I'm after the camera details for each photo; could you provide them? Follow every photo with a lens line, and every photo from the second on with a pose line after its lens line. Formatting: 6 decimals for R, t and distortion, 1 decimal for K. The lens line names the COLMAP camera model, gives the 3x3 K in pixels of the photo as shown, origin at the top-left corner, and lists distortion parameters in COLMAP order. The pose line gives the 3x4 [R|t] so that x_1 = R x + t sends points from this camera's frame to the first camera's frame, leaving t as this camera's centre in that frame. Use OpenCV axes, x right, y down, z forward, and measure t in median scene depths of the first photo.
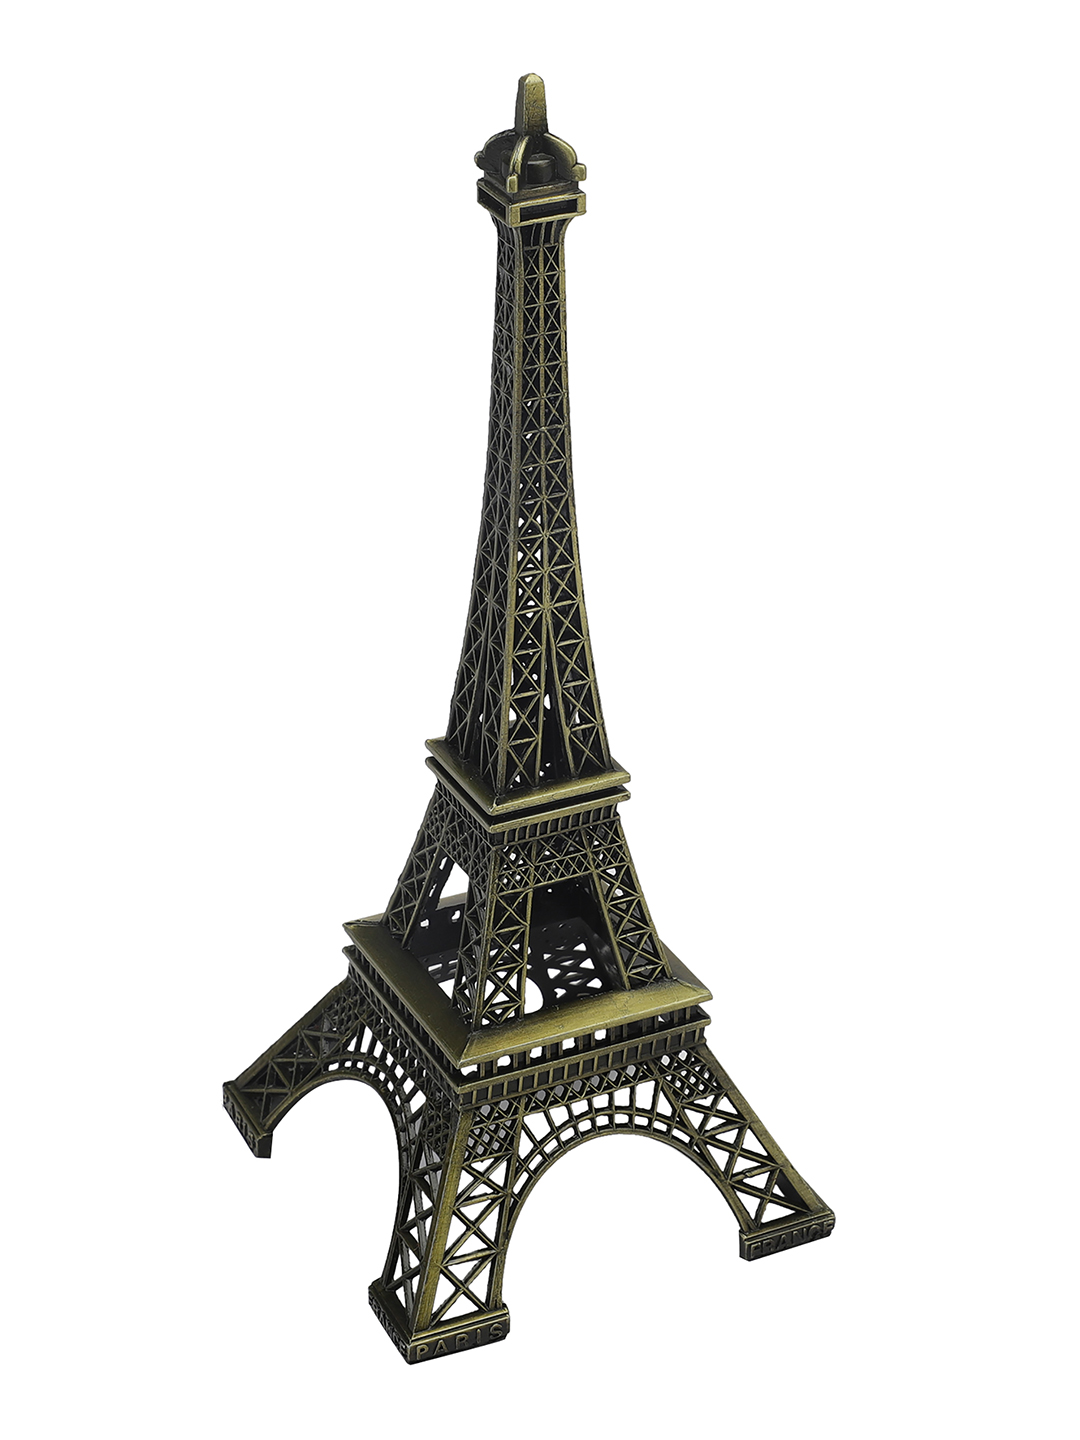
lens RADIAL K [[3754.3, 0, 540.0], [0, 3754.3, 720.0], [0, 0, 1]] dist [0.336858, -9.648454]
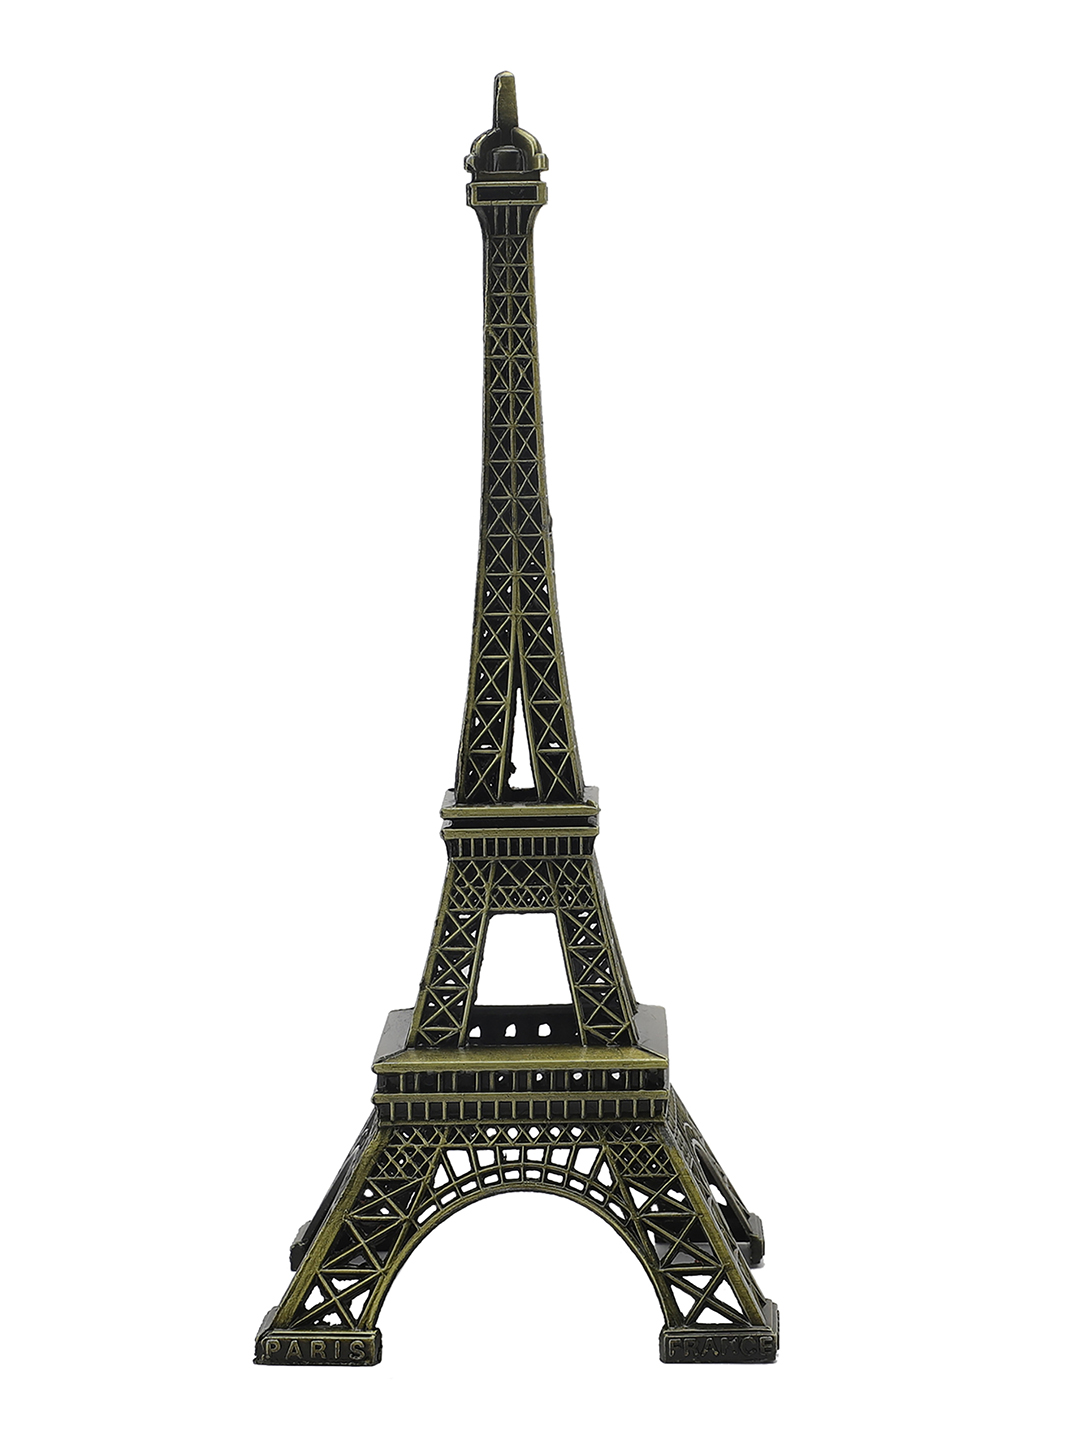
lens RADIAL K [[3754.3, 0, 540.0], [0, 3754.3, 720.0], [0, 0, 1]] dist [0.336858, -9.648454]
pose [[0.882777, 0.039762, -0.468106, 0.464910], [-0.205845, 0.928408, -0.309331, 0.297122], [0.422294, 0.369428, 0.827762, 0.167672]]
